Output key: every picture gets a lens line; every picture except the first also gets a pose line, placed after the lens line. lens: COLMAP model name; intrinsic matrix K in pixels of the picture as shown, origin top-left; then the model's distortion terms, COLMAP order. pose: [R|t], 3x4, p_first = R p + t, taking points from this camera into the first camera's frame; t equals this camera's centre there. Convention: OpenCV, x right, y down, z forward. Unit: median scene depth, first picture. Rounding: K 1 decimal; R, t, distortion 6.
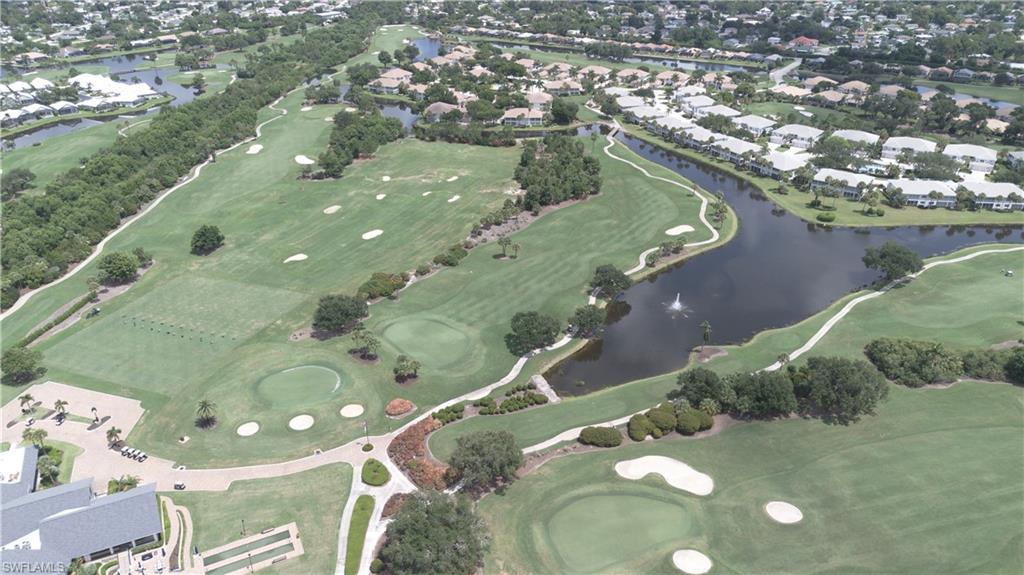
lens RADIAL K [[723.8, 0, 509.8], [0, 723.8, 288.3], [0, 0, 1]] dist [0.013762, 0.000874]
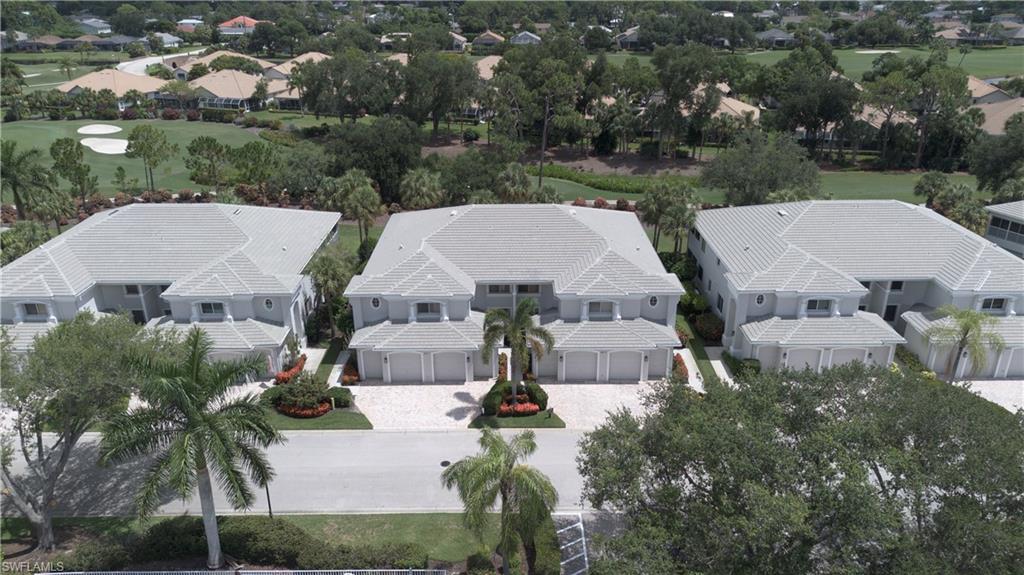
lens RADIAL K [[723.8, 0, 511.3], [0, 723.8, 287.7], [0, 0, 1]] dist [0.013762, 0.000874]
pose [[0.833299, -0.210854, 0.511032, 0.305253], [0.247050, 0.968998, -0.003032, -0.122991], [-0.494550, 0.128777, 0.859556, 0.564839]]
